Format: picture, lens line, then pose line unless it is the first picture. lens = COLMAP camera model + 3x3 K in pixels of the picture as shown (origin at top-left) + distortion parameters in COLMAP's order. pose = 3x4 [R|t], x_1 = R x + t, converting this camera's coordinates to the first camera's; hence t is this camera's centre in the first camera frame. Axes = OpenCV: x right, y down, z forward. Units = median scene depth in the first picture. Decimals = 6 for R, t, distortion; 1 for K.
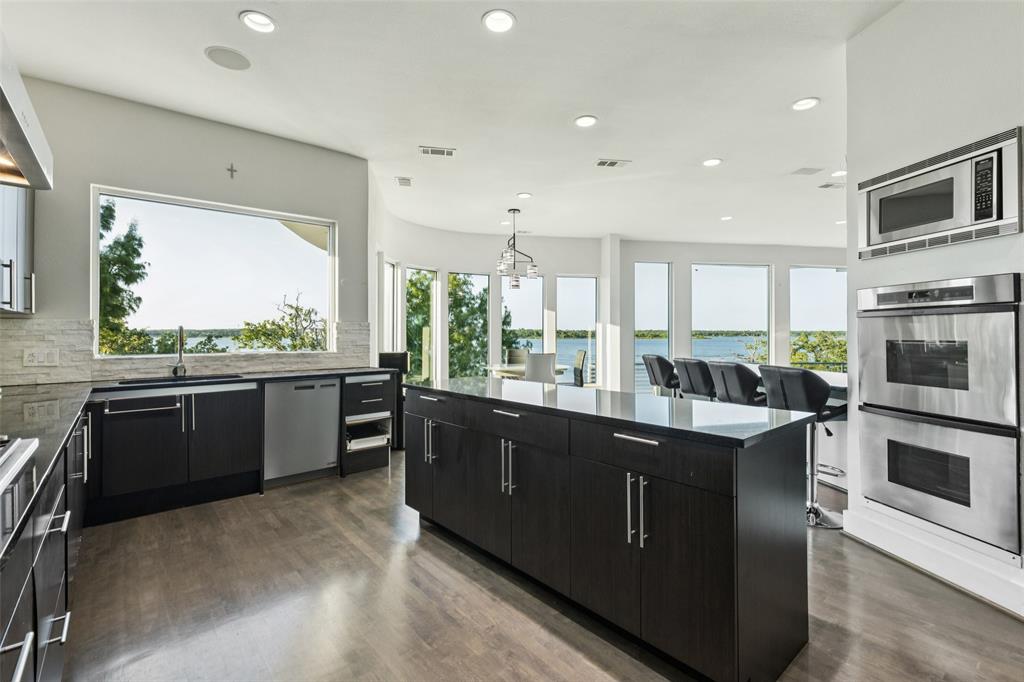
lens RADIAL K [[465.1, 0, 513.2], [0, 465.1, 336.7], [0, 0, 1]] dist [0.003621, 0.000011]
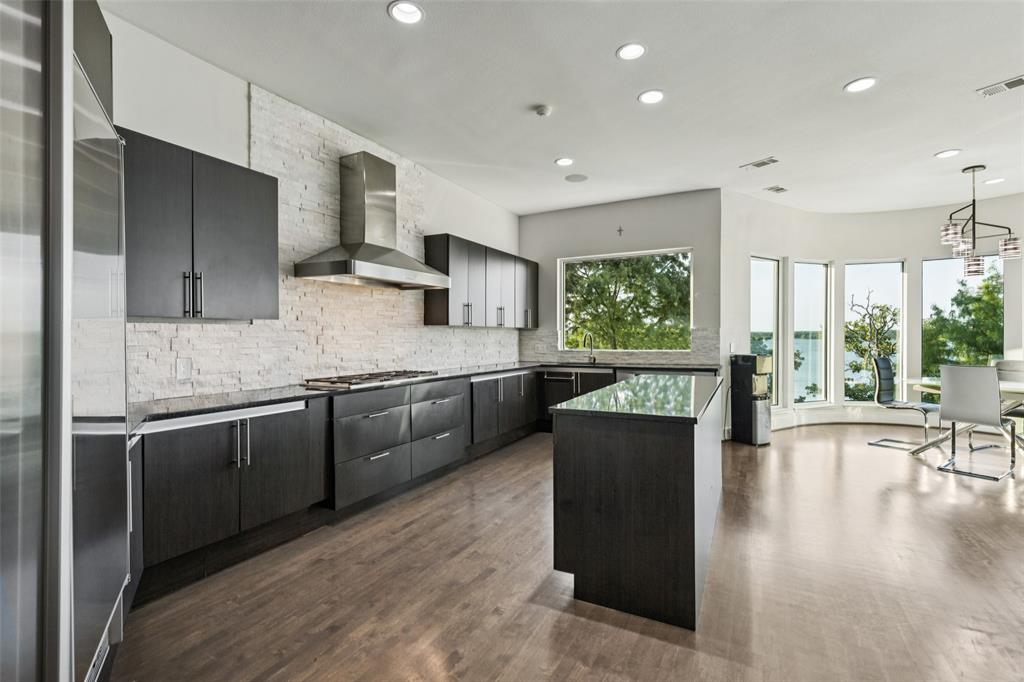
lens RADIAL K [[465.1, 0, 510.0], [0, 465.1, 338.7], [0, 0, 1]] dist [0.003621, 0.000011]
pose [[0.374240, 0.006345, -0.927310, 0.602851], [-0.005680, 0.999974, 0.004549, -0.006100], [0.927315, 0.003565, 0.374266, 0.083791]]
